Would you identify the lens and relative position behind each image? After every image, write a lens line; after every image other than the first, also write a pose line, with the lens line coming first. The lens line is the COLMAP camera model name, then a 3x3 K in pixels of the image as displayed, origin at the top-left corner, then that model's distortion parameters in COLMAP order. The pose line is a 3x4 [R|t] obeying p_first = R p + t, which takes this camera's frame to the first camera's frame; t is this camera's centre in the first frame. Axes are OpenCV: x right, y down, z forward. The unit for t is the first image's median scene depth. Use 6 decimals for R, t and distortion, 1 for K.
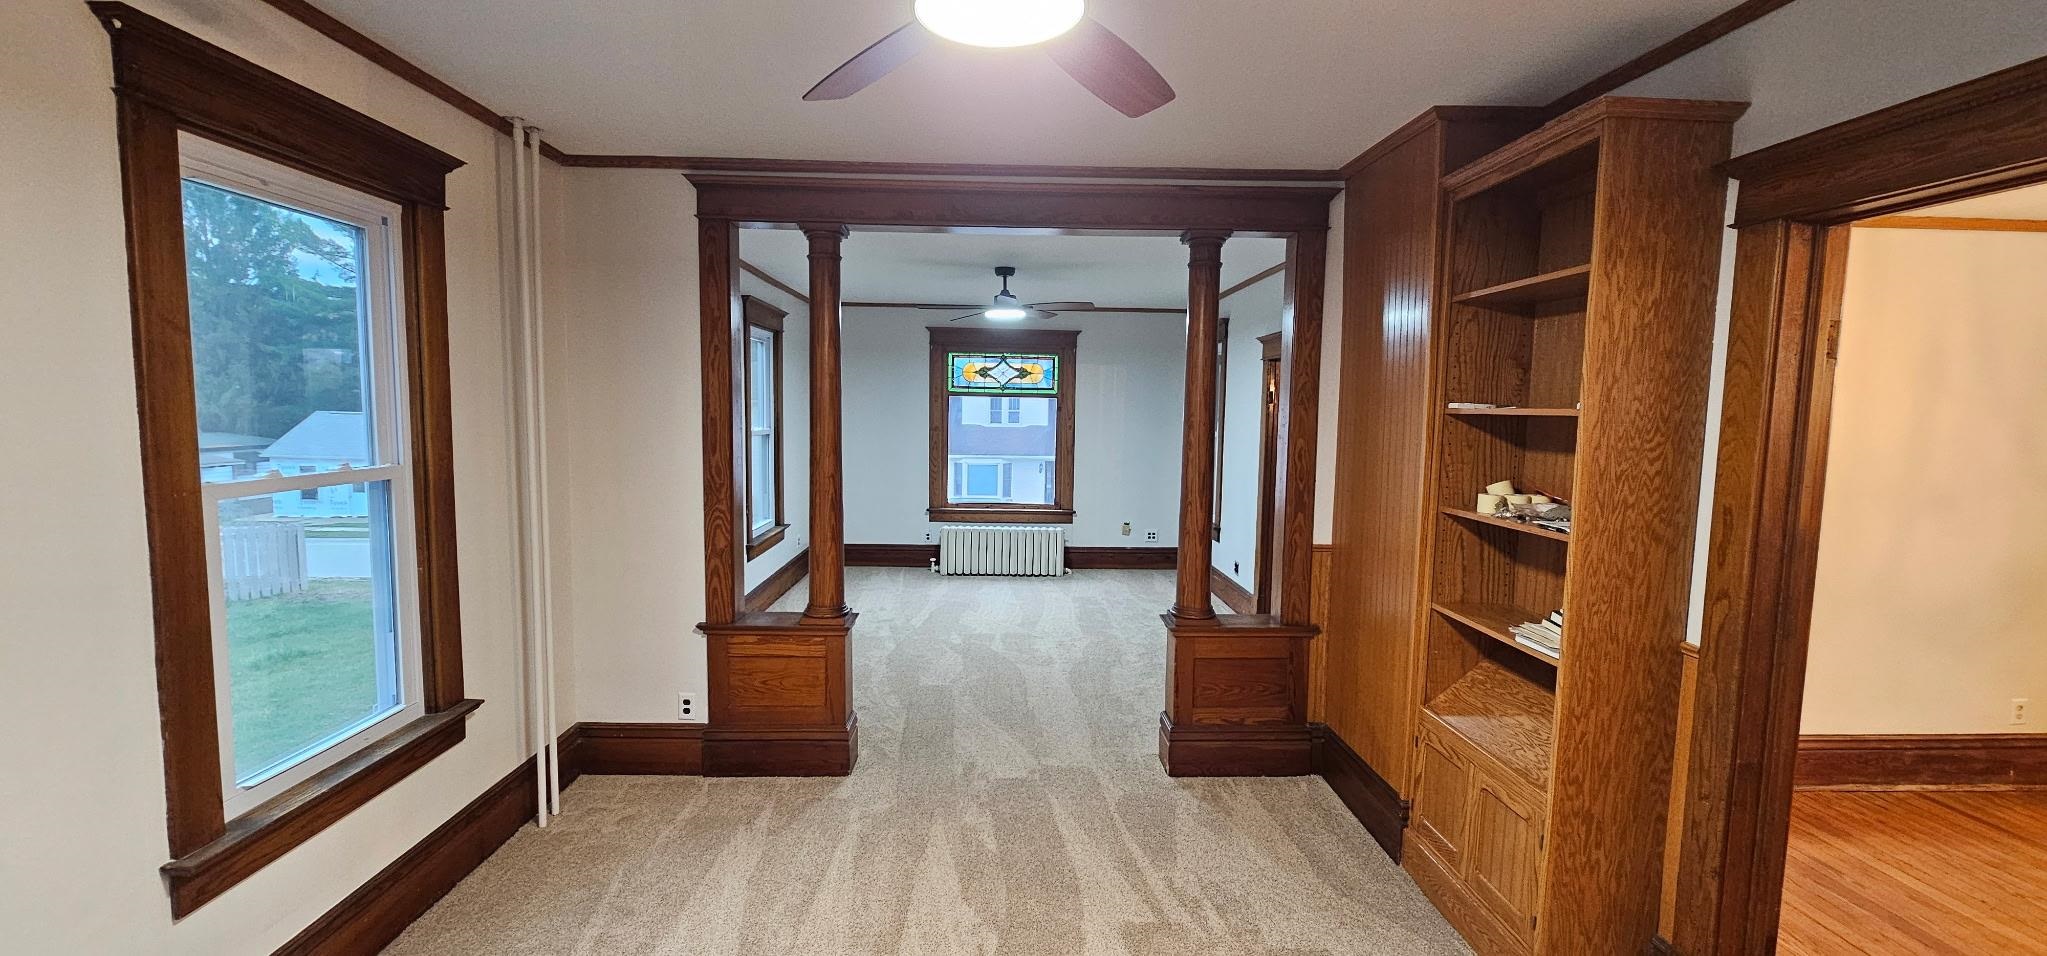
lens RADIAL K [[844.9, 0, 1024.4], [0, 844.9, 471.7], [0, 0, 1]] dist [-0.002663, -0.000257]
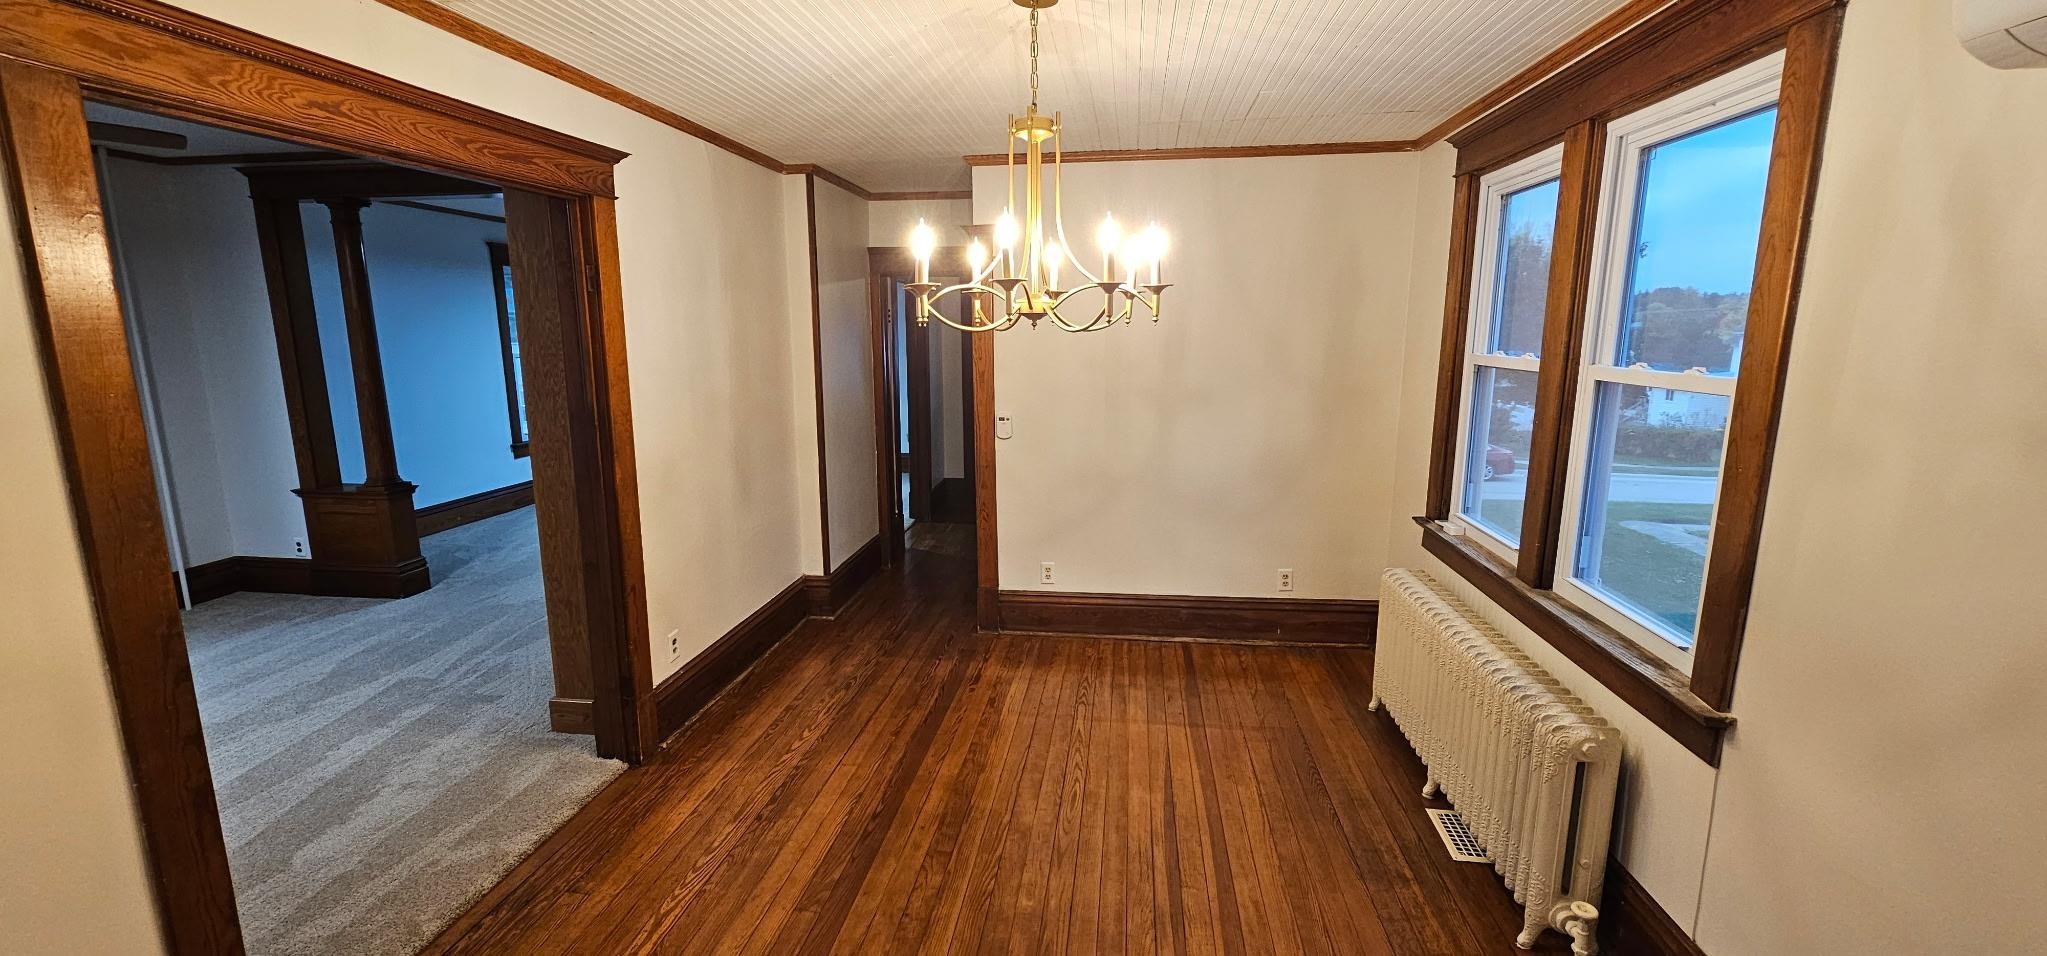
lens RADIAL K [[844.9, 0, 1019.1], [0, 844.9, 482.6], [0, 0, 1]] dist [-0.002663, -0.000257]
pose [[0.986412, 0.009433, -0.164018, 1.045217], [0.007865, 0.994494, 0.104494, 0.028256], [0.164100, -0.104364, 0.980907, -0.194445]]
